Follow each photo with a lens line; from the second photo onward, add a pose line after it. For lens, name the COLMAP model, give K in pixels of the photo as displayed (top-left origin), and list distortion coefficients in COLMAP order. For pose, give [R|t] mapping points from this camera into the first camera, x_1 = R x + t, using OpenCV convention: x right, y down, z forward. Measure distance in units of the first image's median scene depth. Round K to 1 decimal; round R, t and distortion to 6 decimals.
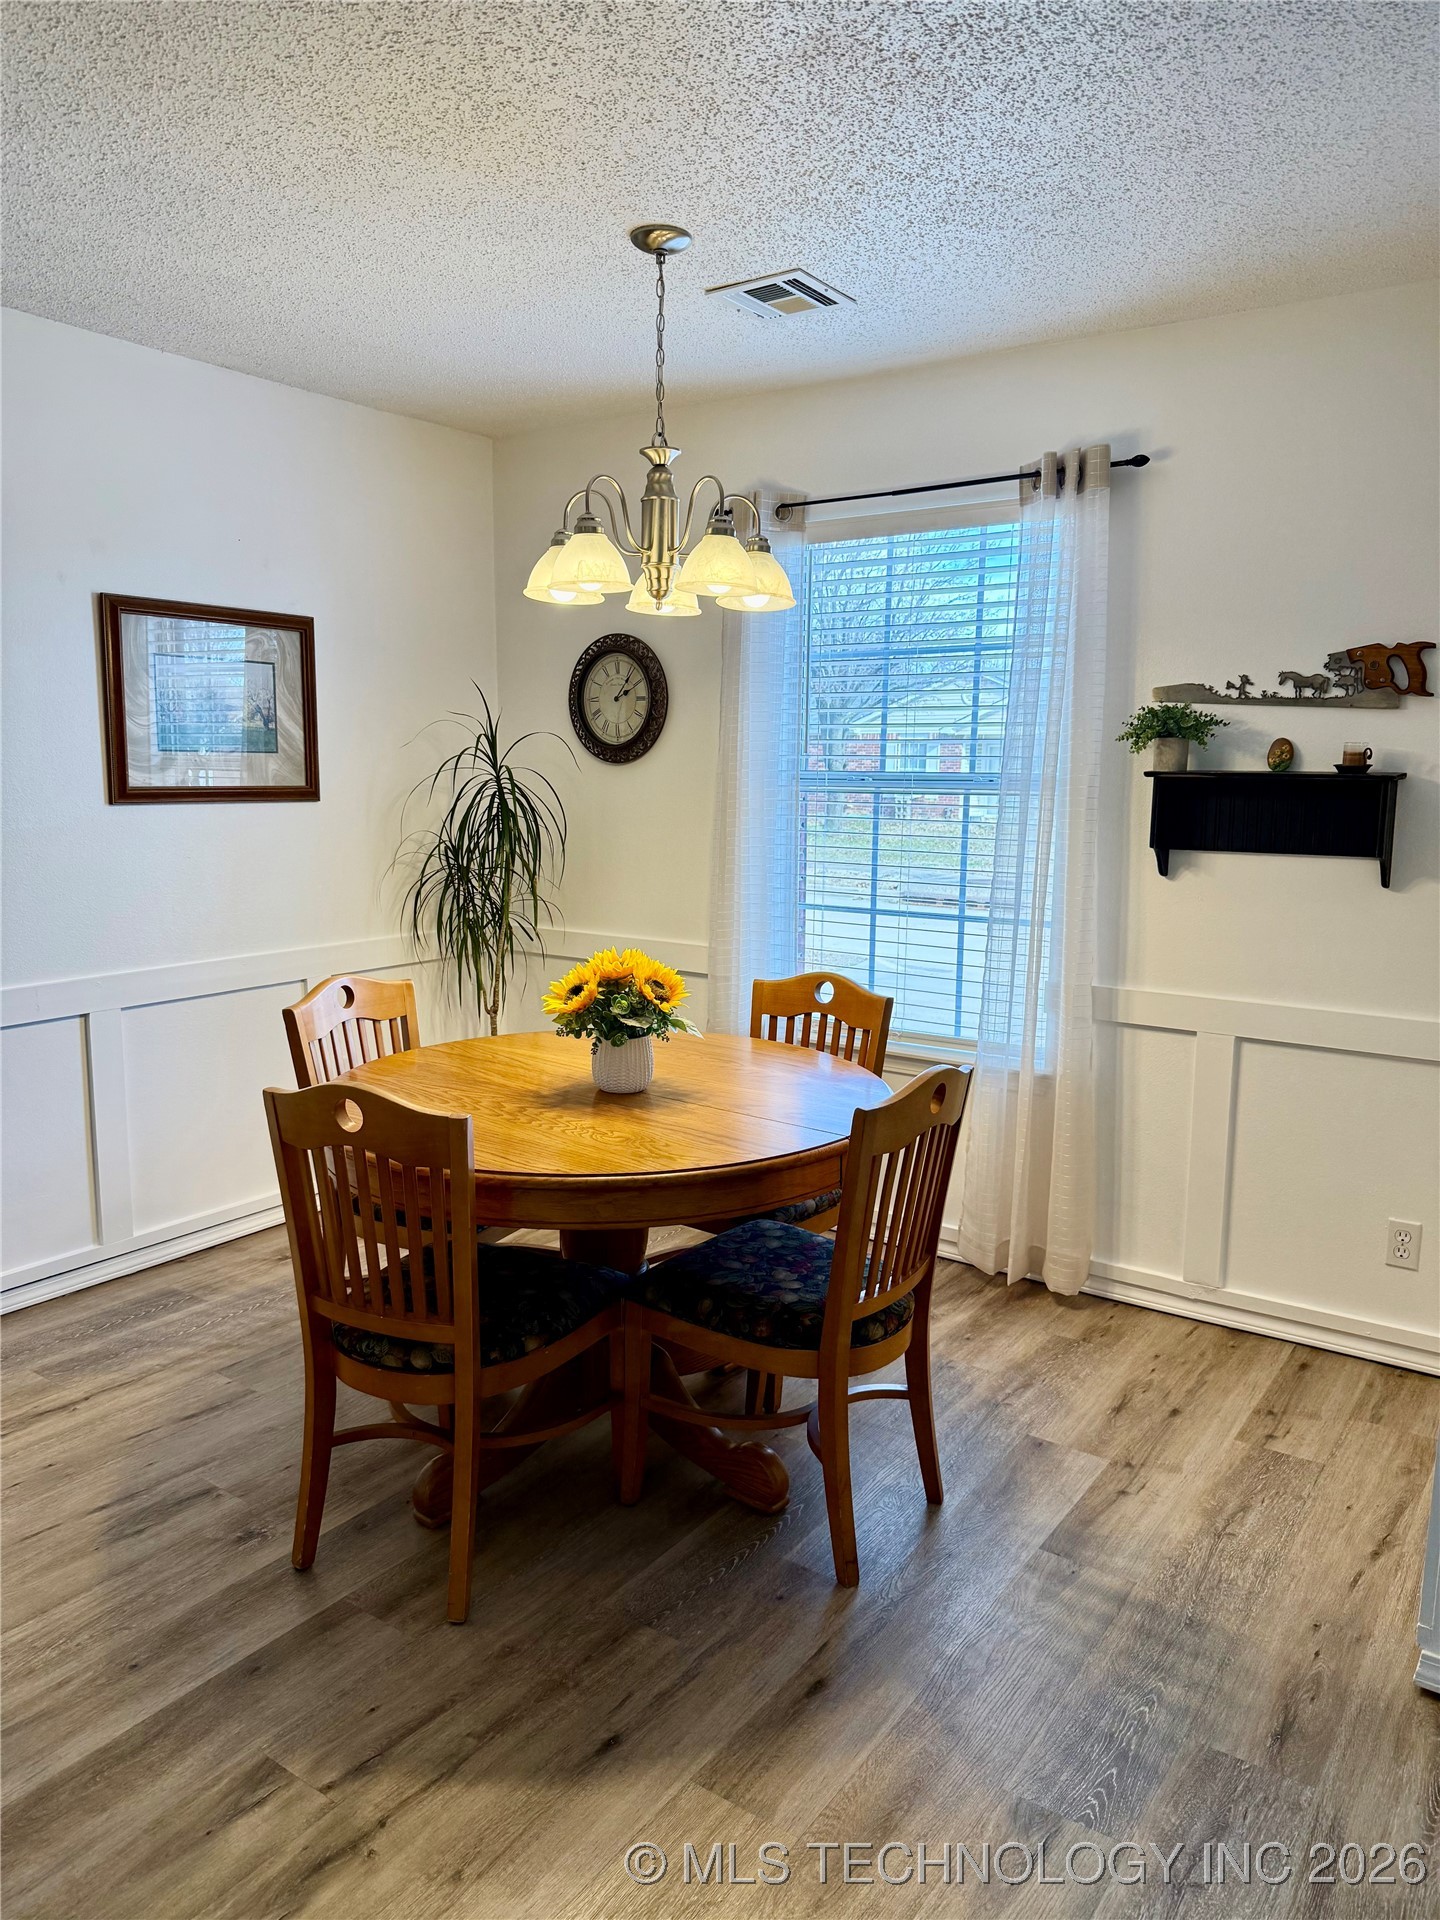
lens RADIAL K [[1375.2, 0, 725.1], [0, 1375.2, 972.0], [0, 0, 1]] dist [0.050630, -0.047049]
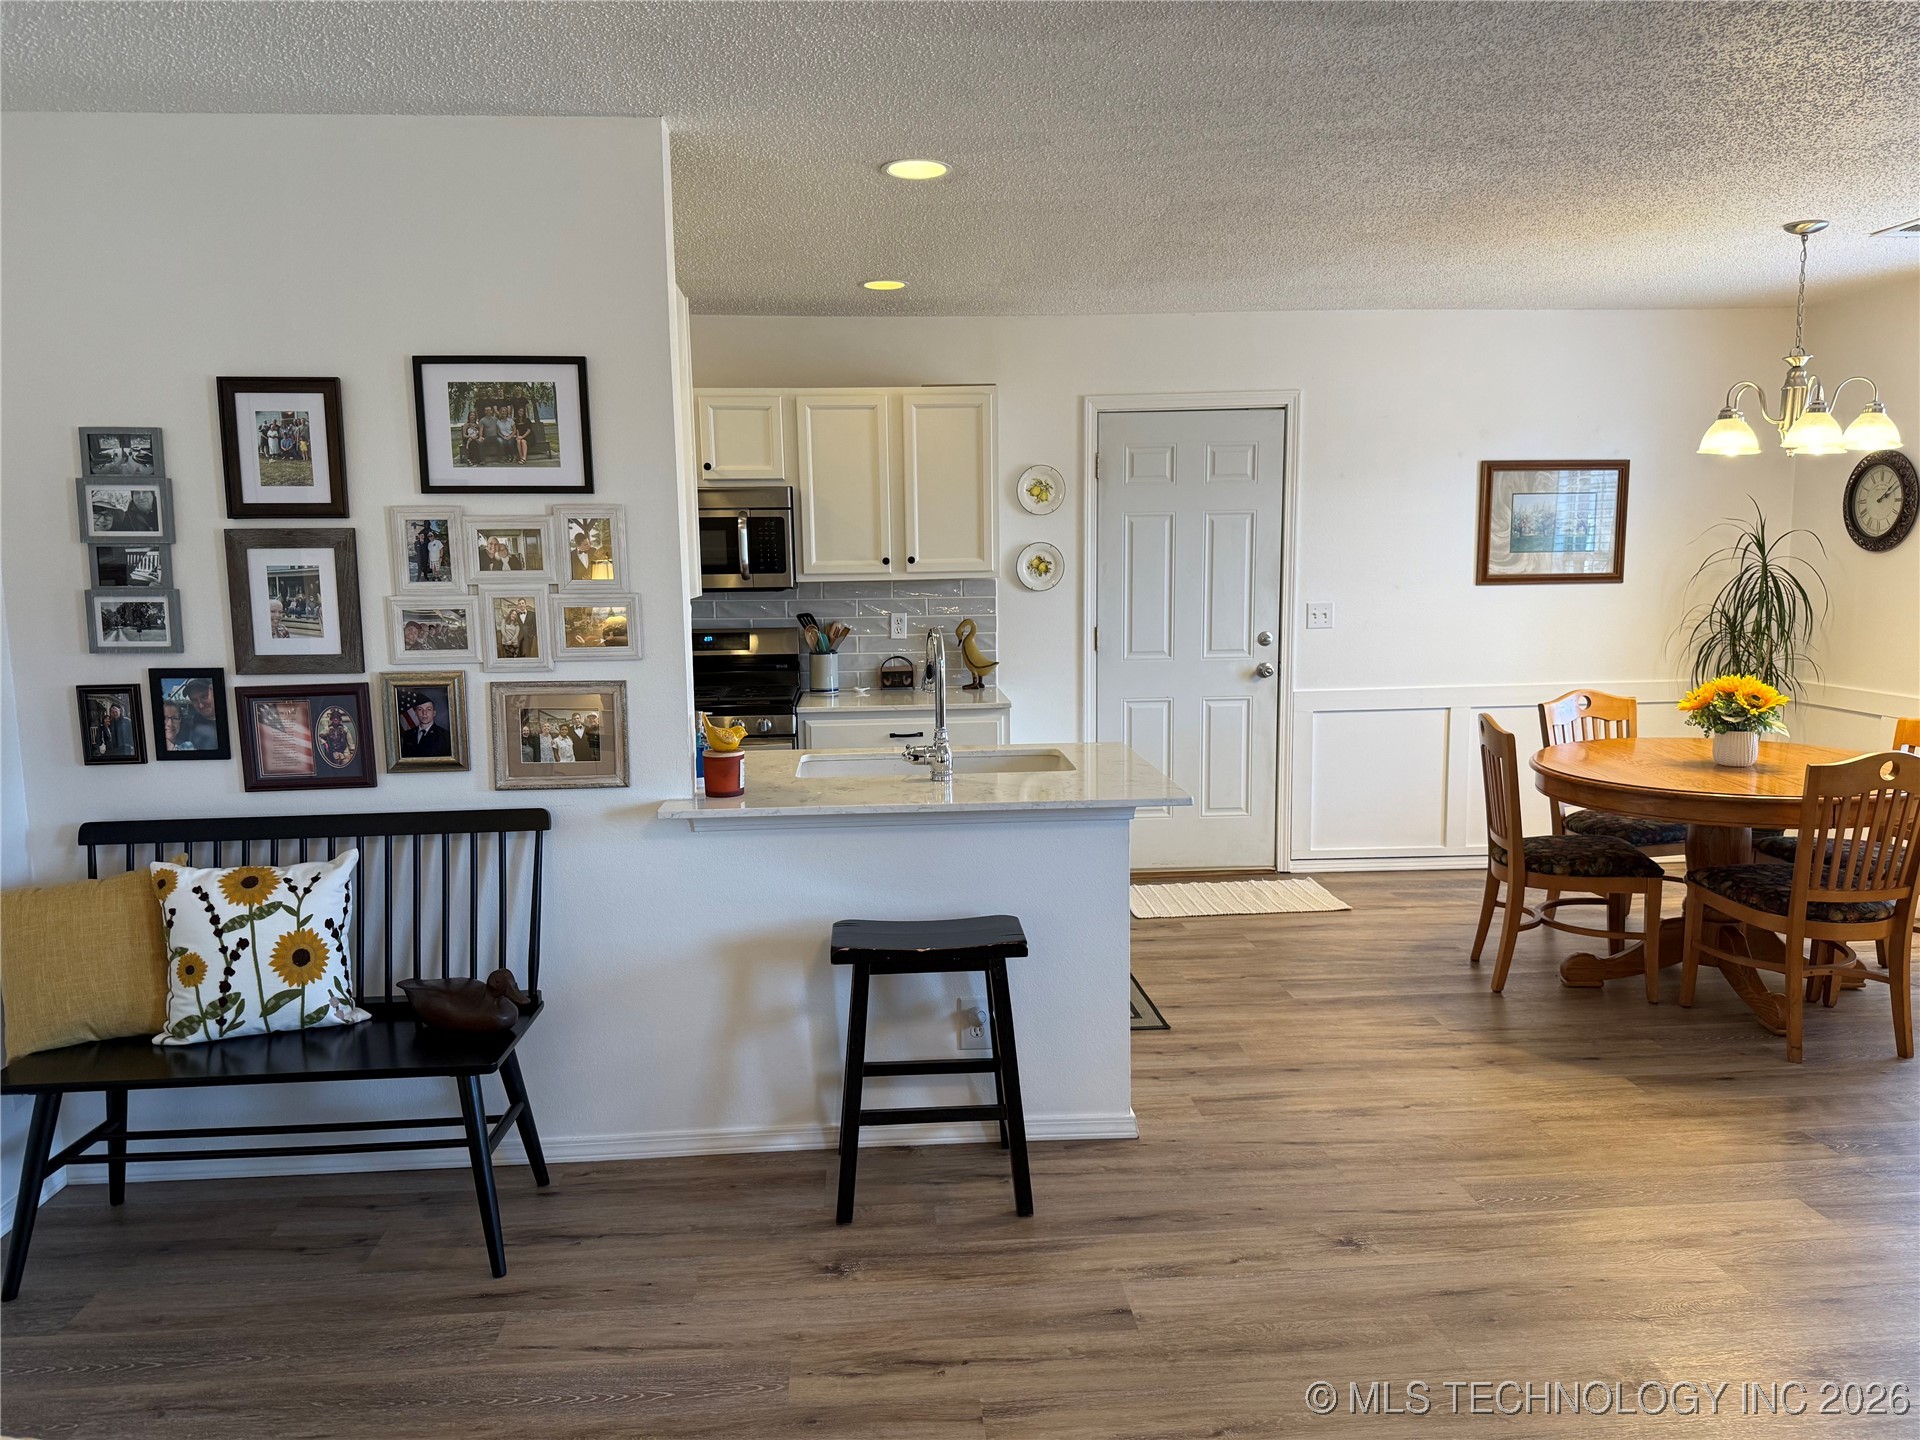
lens RADIAL K [[1375.2, 0, 952.6], [0, 1375.2, 721.3], [0, 0, 1]] dist [0.050630, -0.047049]
pose [[0.635386, 0.076111, -0.768434, 0.490754], [-0.094919, 0.995282, 0.020095, 0.075029], [0.766338, 0.060171, 0.639613, -0.591220]]
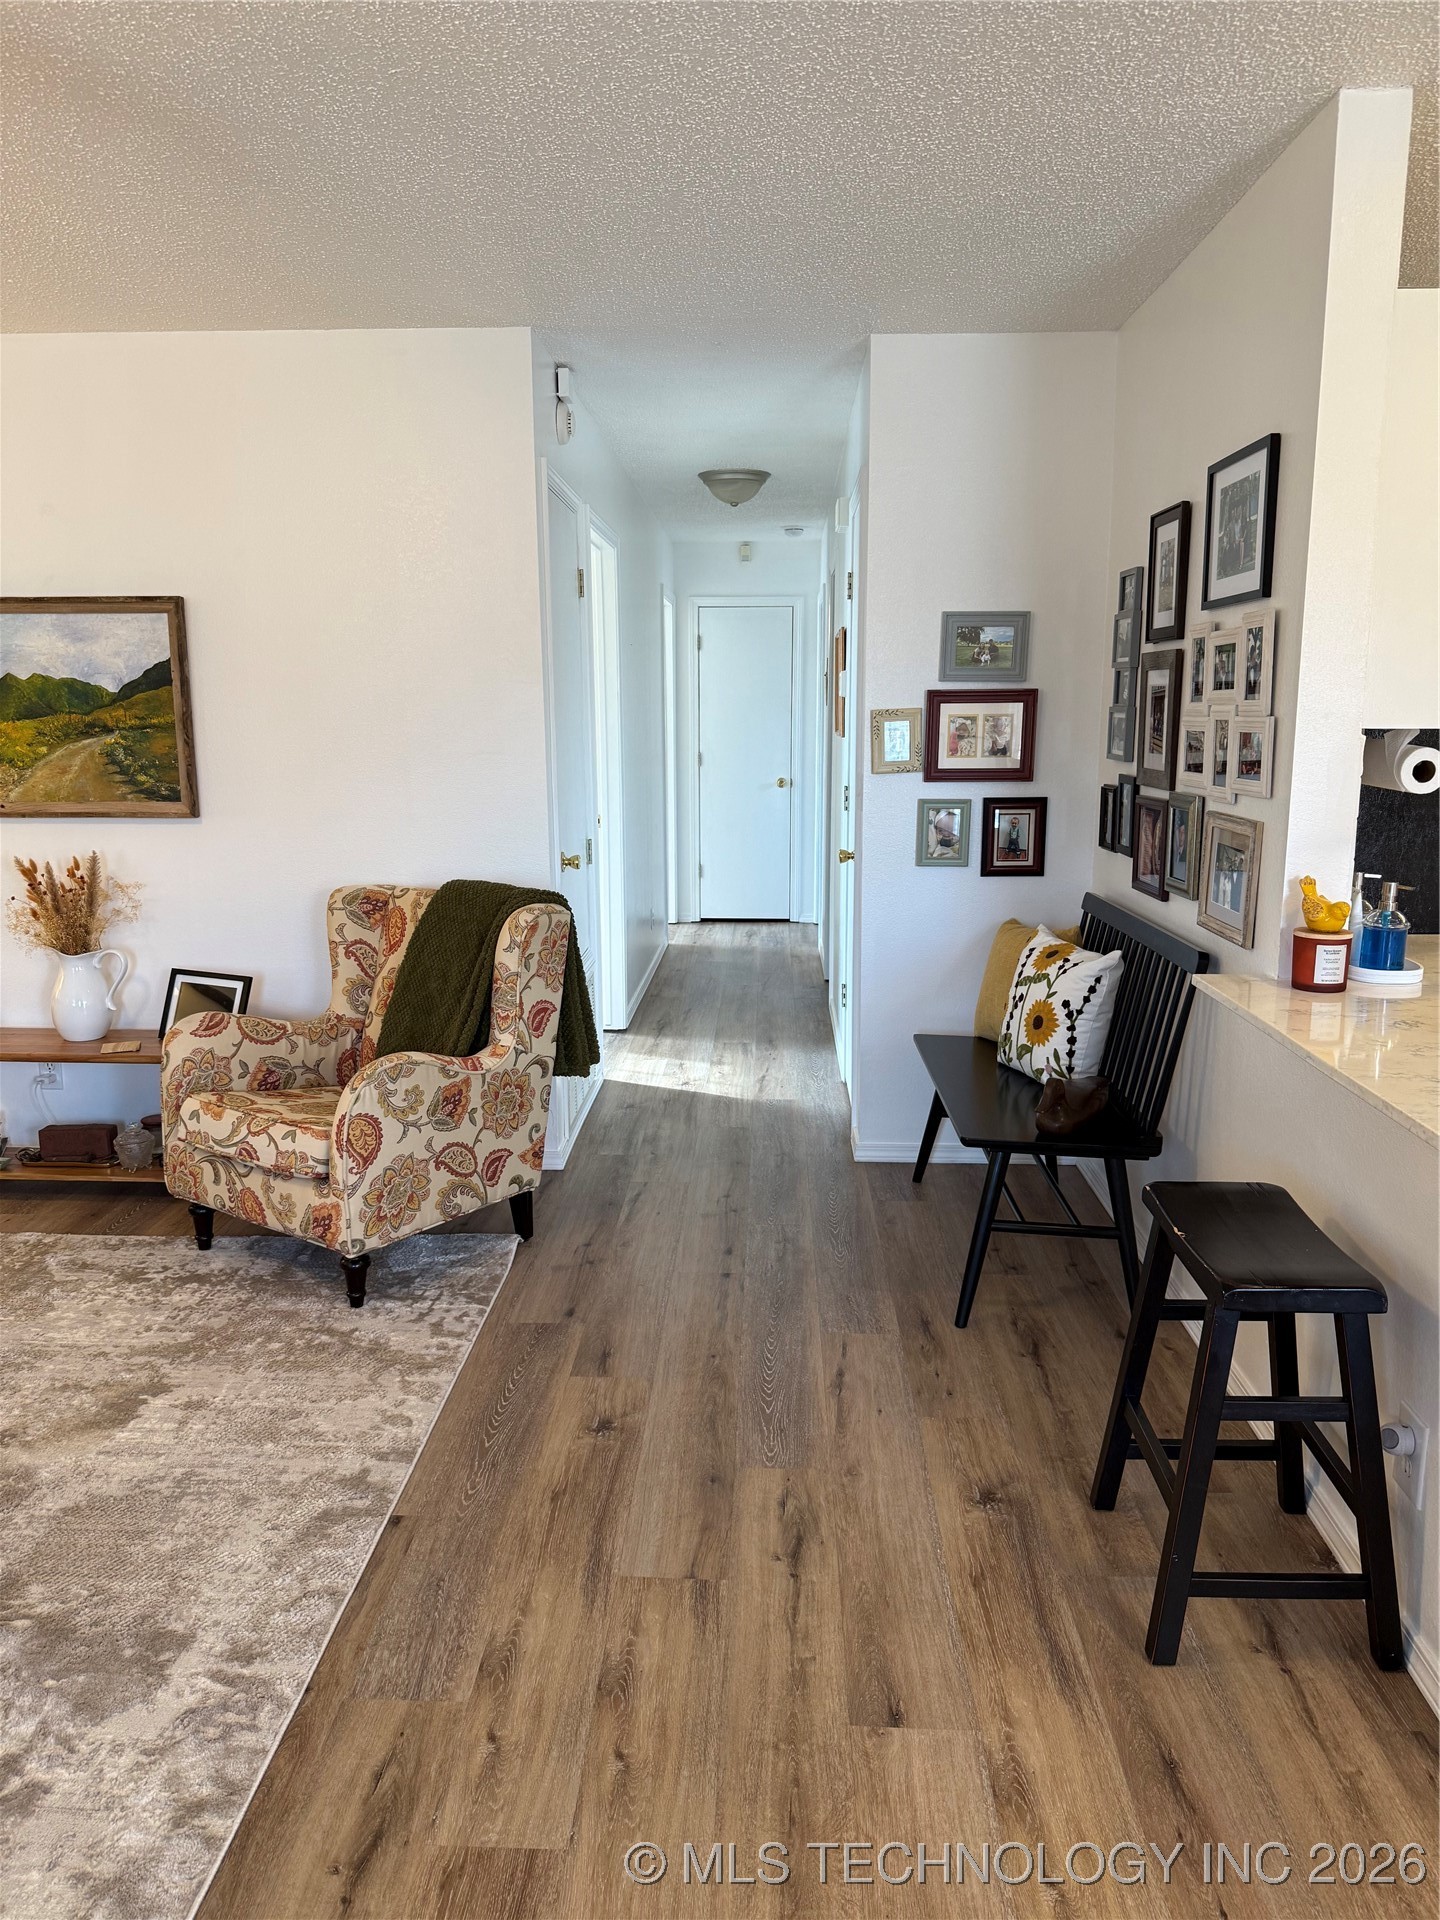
lens RADIAL K [[1375.2, 0, 723.1], [0, 1375.2, 946.7], [0, 0, 1]] dist [0.050630, -0.047049]
pose [[-0.842770, 0.085735, -0.531403, 0.309146], [-0.084623, 0.953854, 0.288098, -0.052649], [0.531581, 0.287769, -0.796625, 0.350988]]
